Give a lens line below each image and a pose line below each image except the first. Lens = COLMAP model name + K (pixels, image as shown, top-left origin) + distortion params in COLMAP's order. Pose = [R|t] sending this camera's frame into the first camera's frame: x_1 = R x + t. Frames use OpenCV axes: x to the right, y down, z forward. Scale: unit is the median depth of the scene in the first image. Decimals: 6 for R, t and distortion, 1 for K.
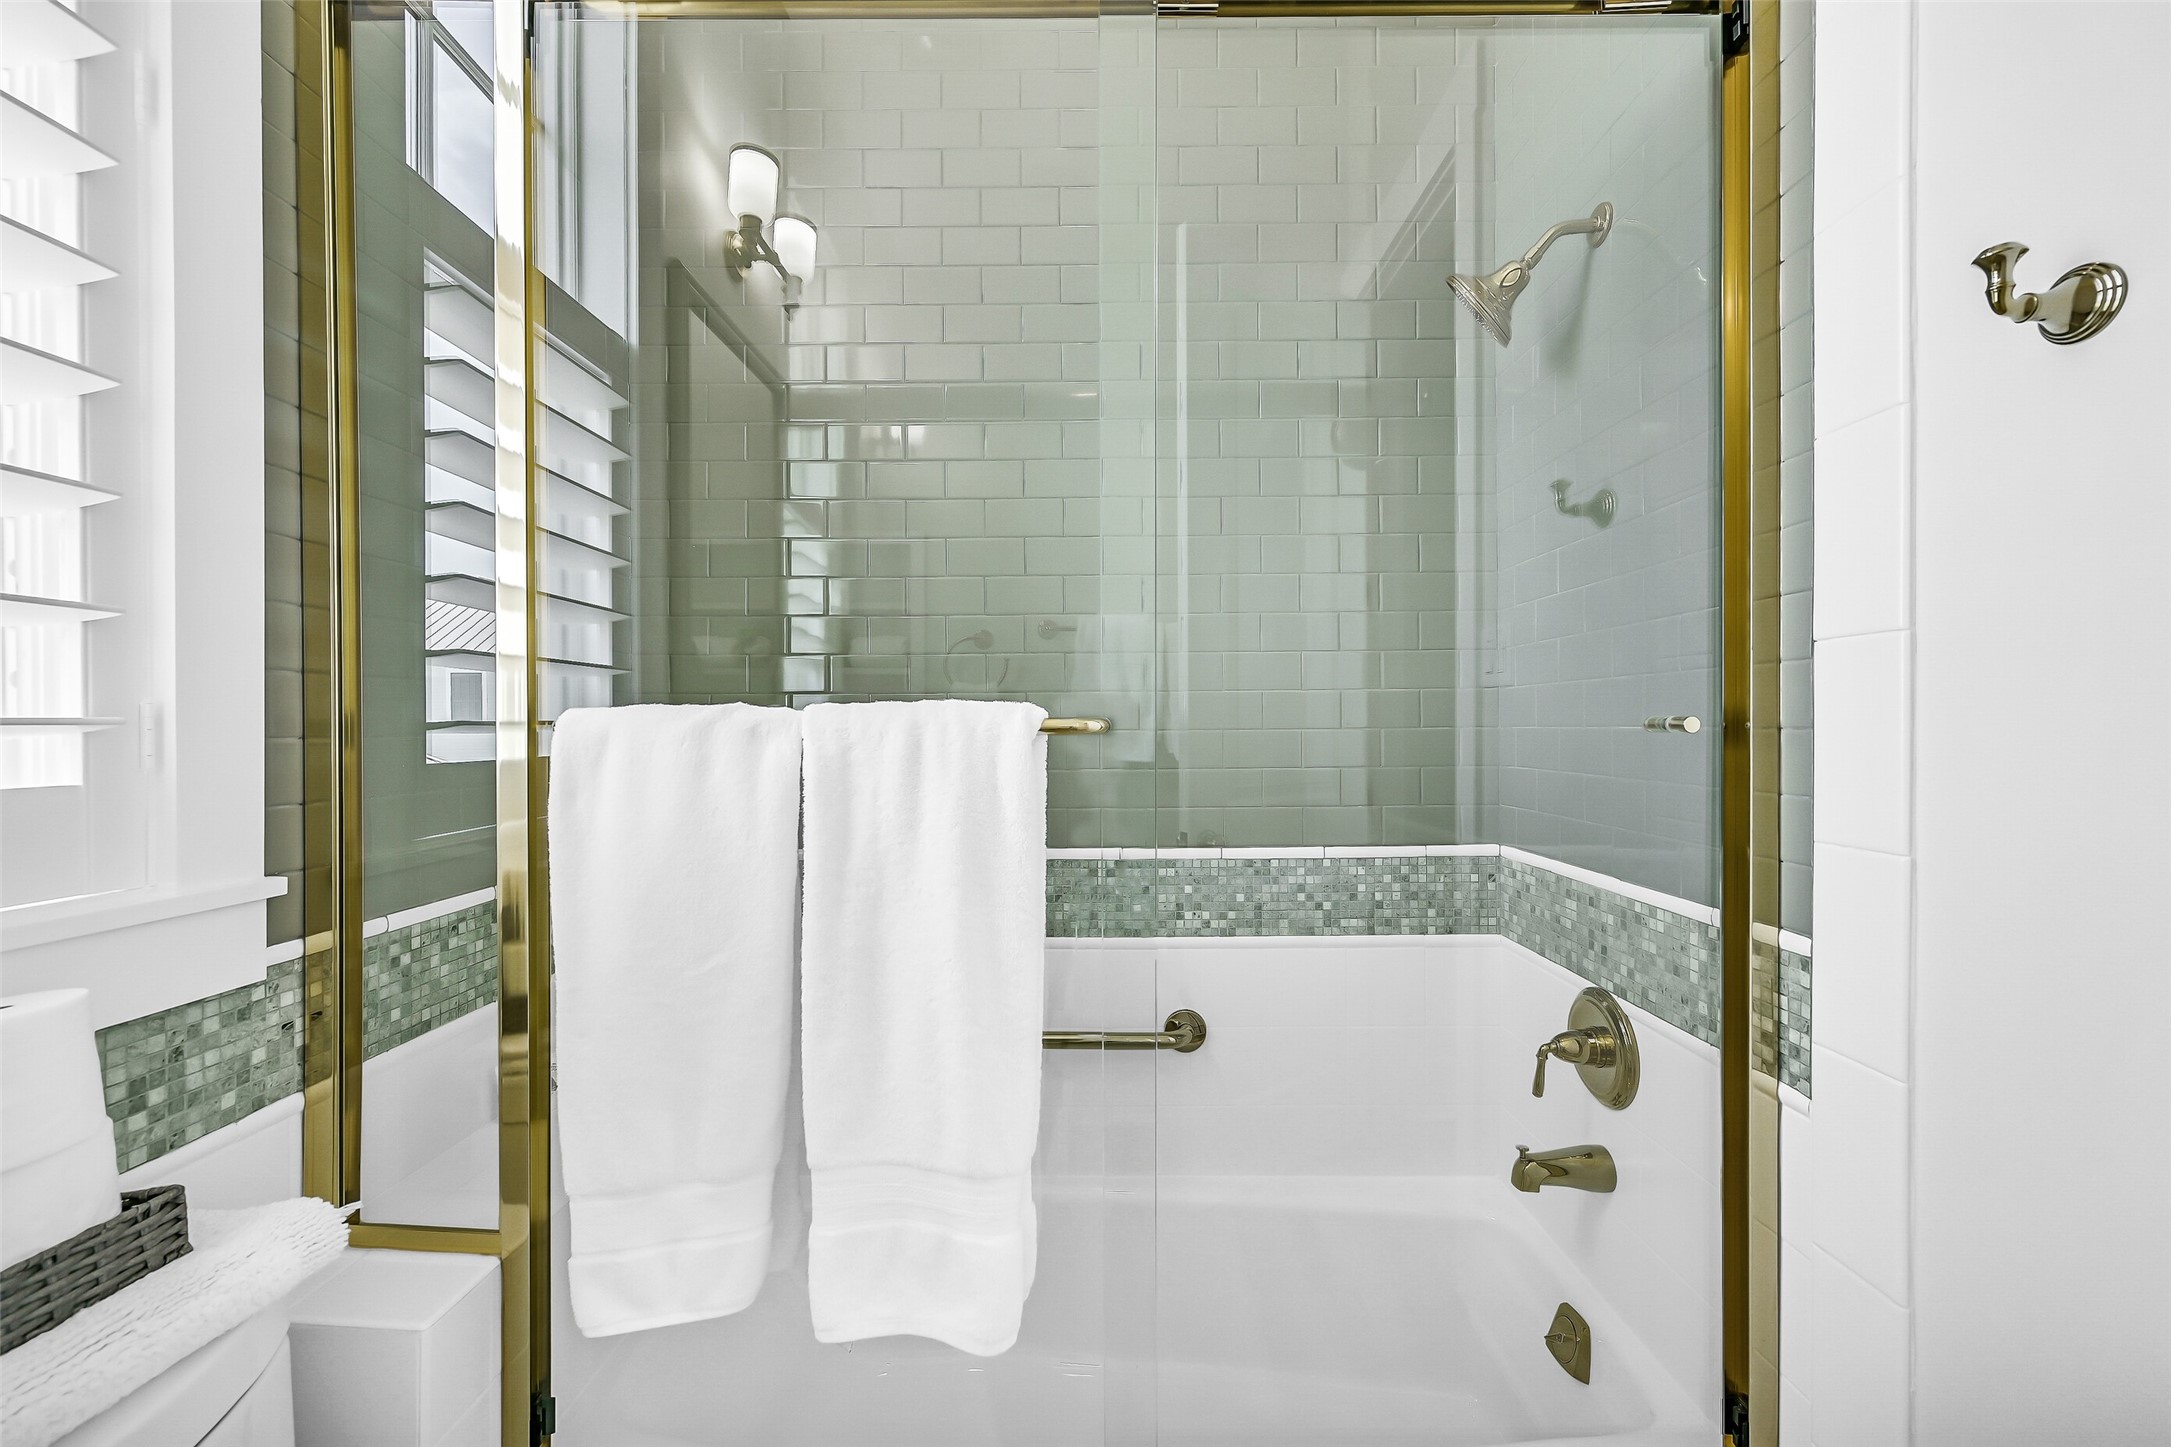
lens RADIAL K [[861.9, 0, 1084.0], [0, 861.9, 719.6], [0, 0, 1]] dist [-0.003626, -0.000044]
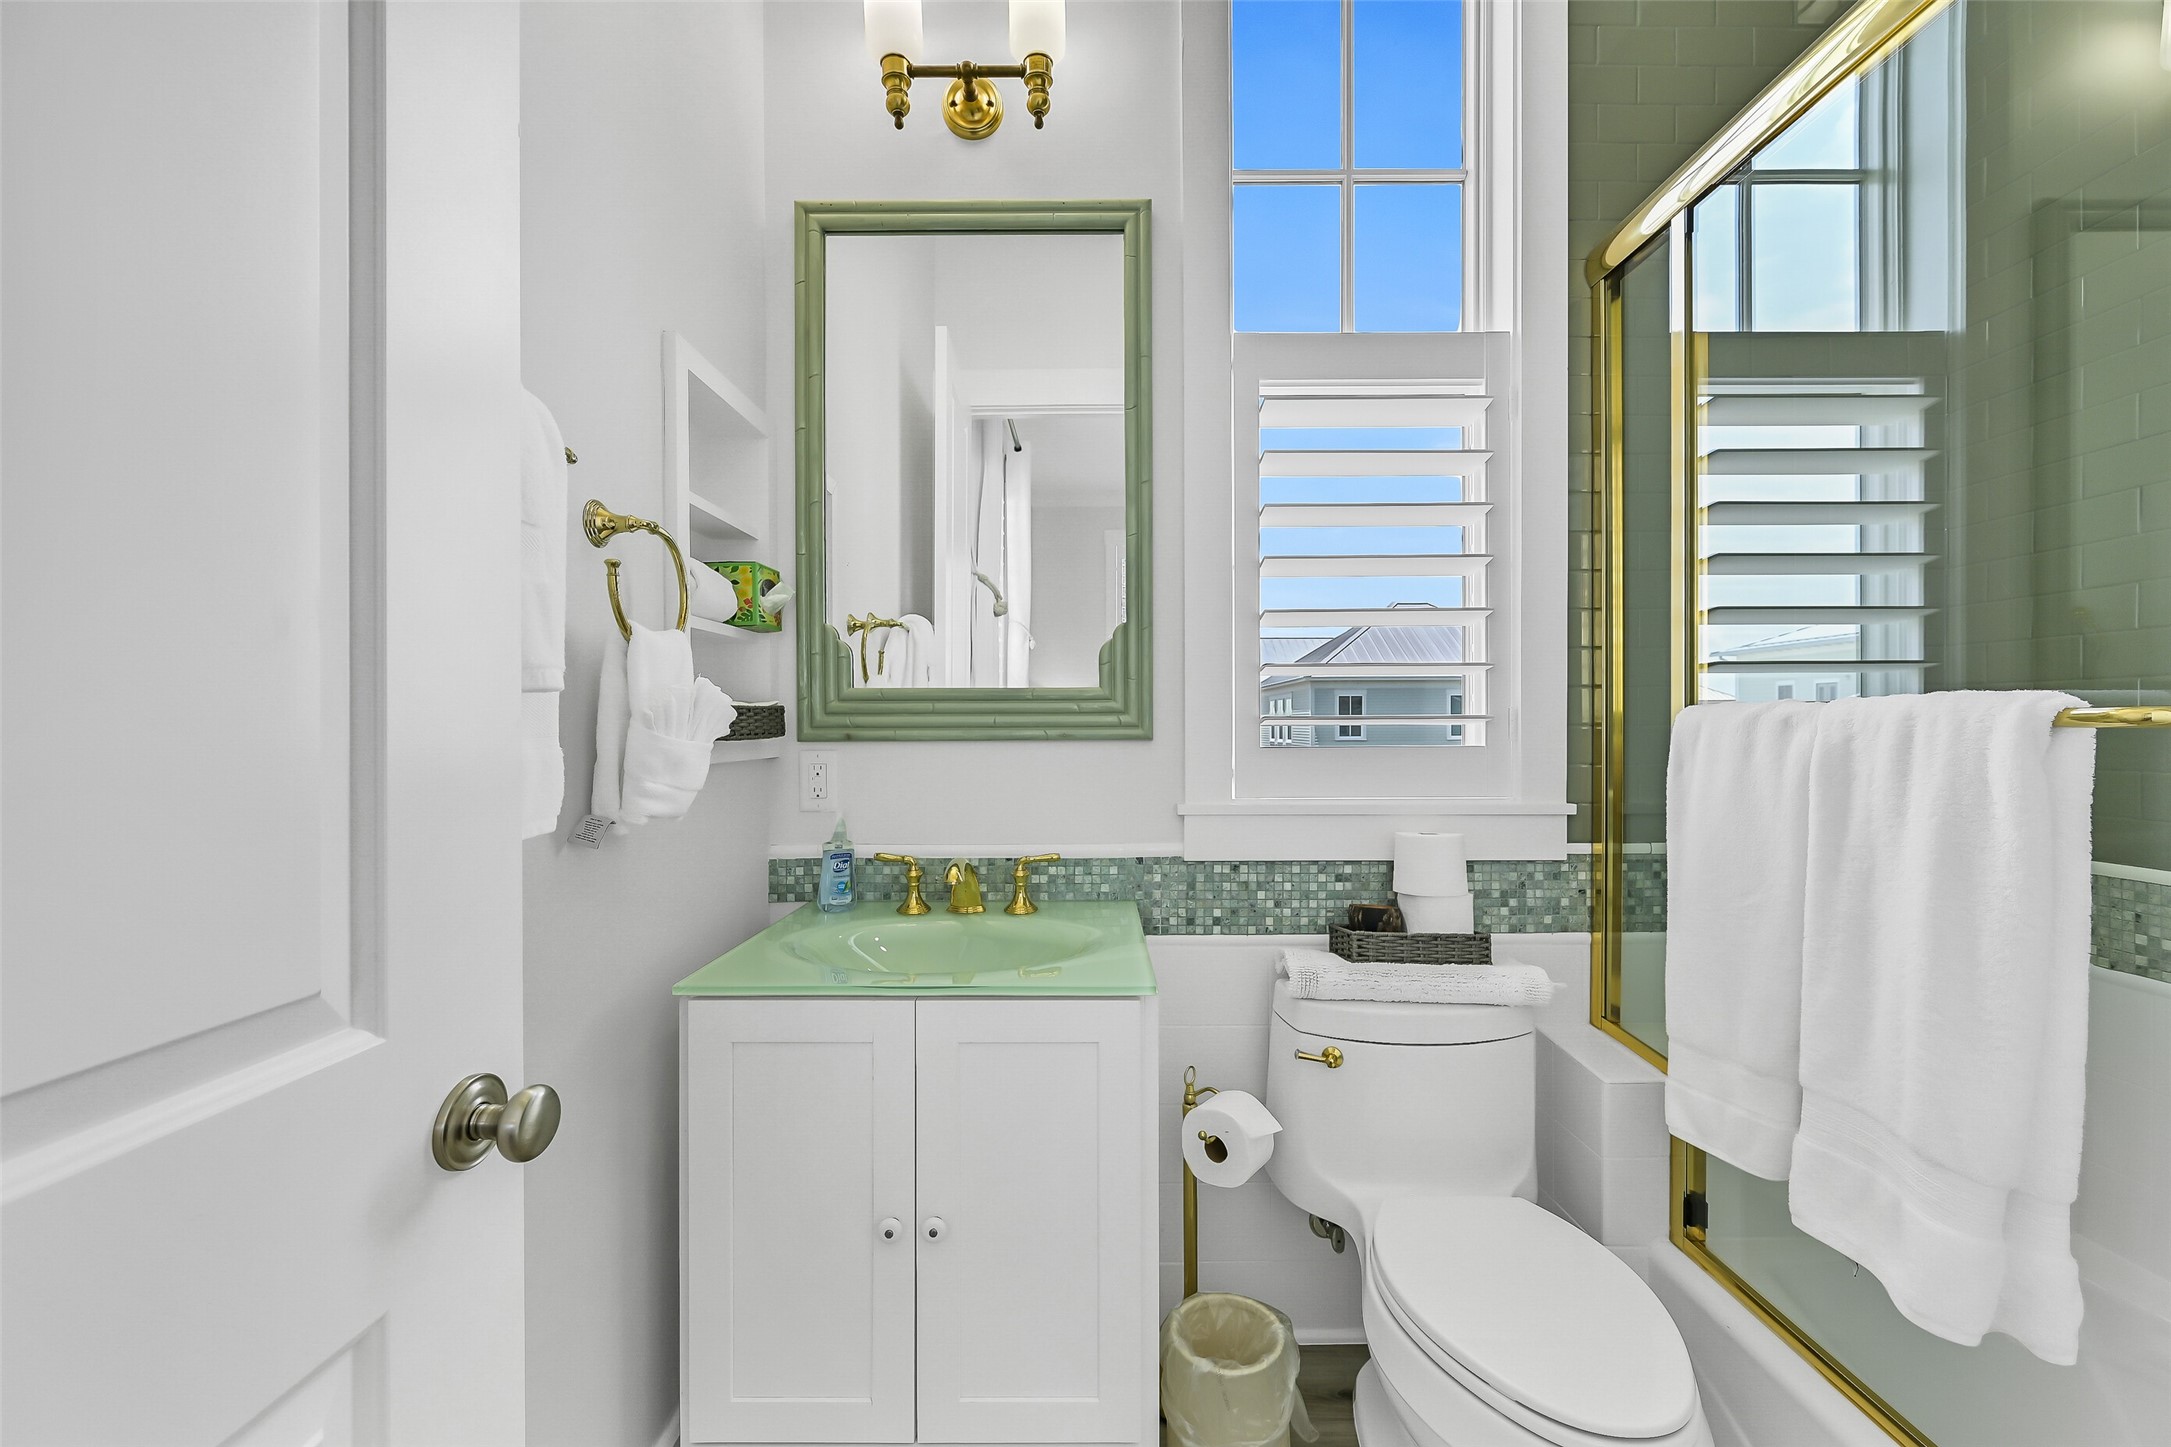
lens RADIAL K [[861.9, 0, 1089.7], [0, 861.9, 722.9], [0, 0, 1]] dist [-0.003626, -0.000044]
pose [[0.001462, 0.003914, -0.999991, 0.846390], [0.005186, 0.999979, 0.003921, 0.004496], [0.999985, -0.005192, 0.001442, 0.005260]]
